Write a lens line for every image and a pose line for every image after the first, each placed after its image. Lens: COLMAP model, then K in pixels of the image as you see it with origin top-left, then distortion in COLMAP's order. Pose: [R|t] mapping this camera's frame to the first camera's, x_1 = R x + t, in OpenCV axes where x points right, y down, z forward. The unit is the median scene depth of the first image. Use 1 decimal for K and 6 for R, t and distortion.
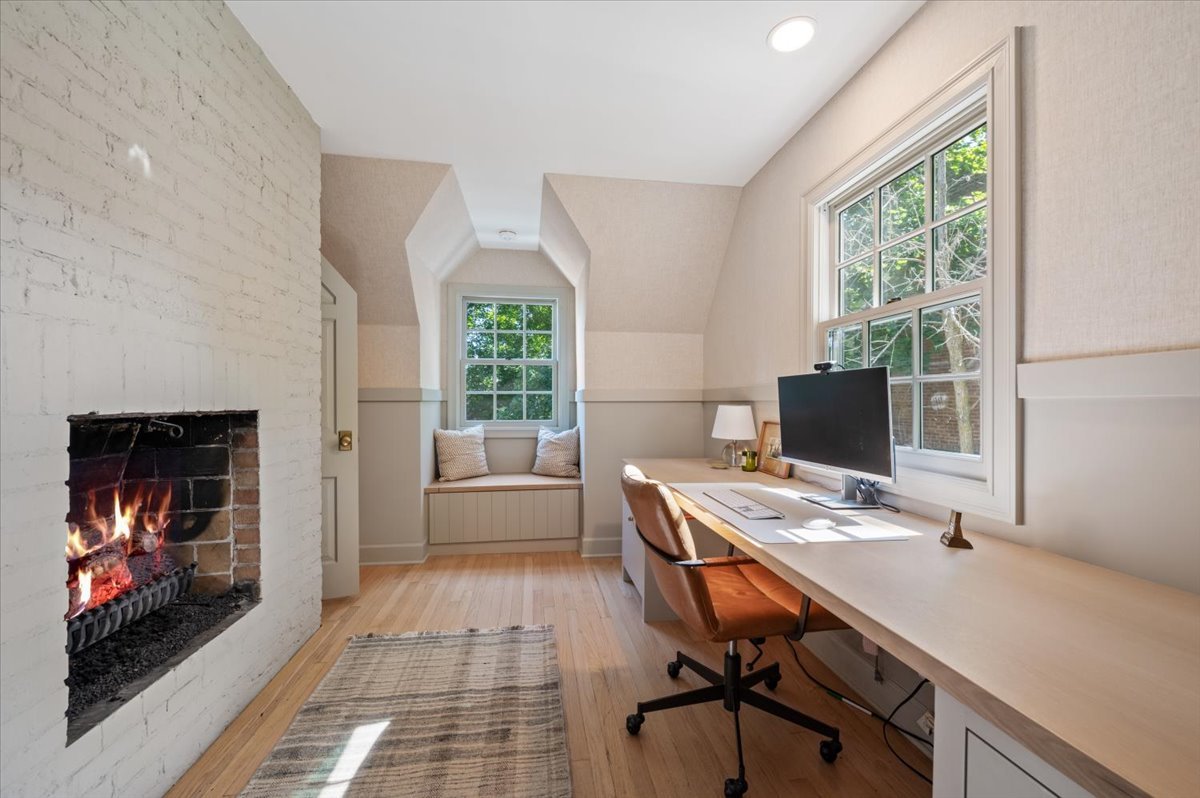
lens RADIAL K [[470.2, 0, 602.0], [0, 470.2, 405.0], [0, 0, 1]] dist [0.001287, 0.000087]
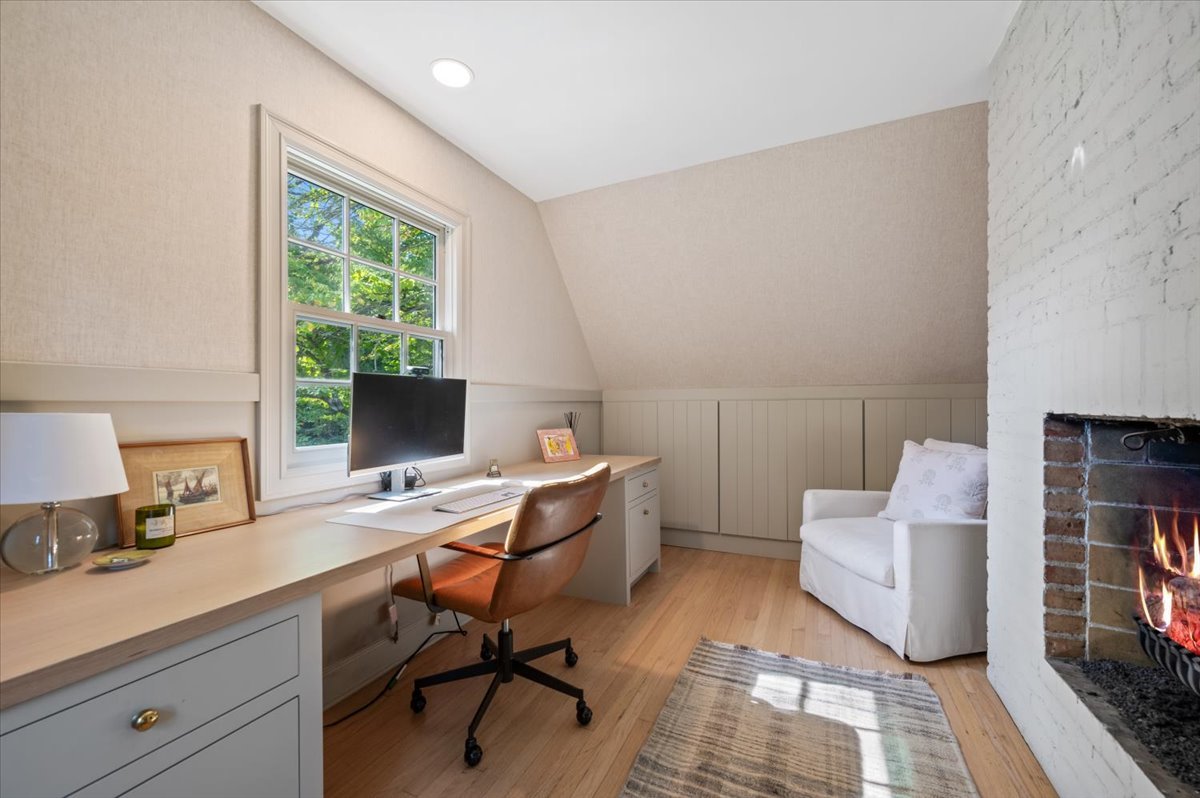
lens RADIAL K [[470.2, 0, 602.0], [0, 470.2, 405.0], [0, 0, 1]] dist [0.001287, 0.000087]
pose [[-0.833660, -0.000806, 0.552277, -0.569965], [0.003798, 0.999967, 0.007192, -0.011481], [-0.552264, 0.008093, -0.833630, 1.954431]]
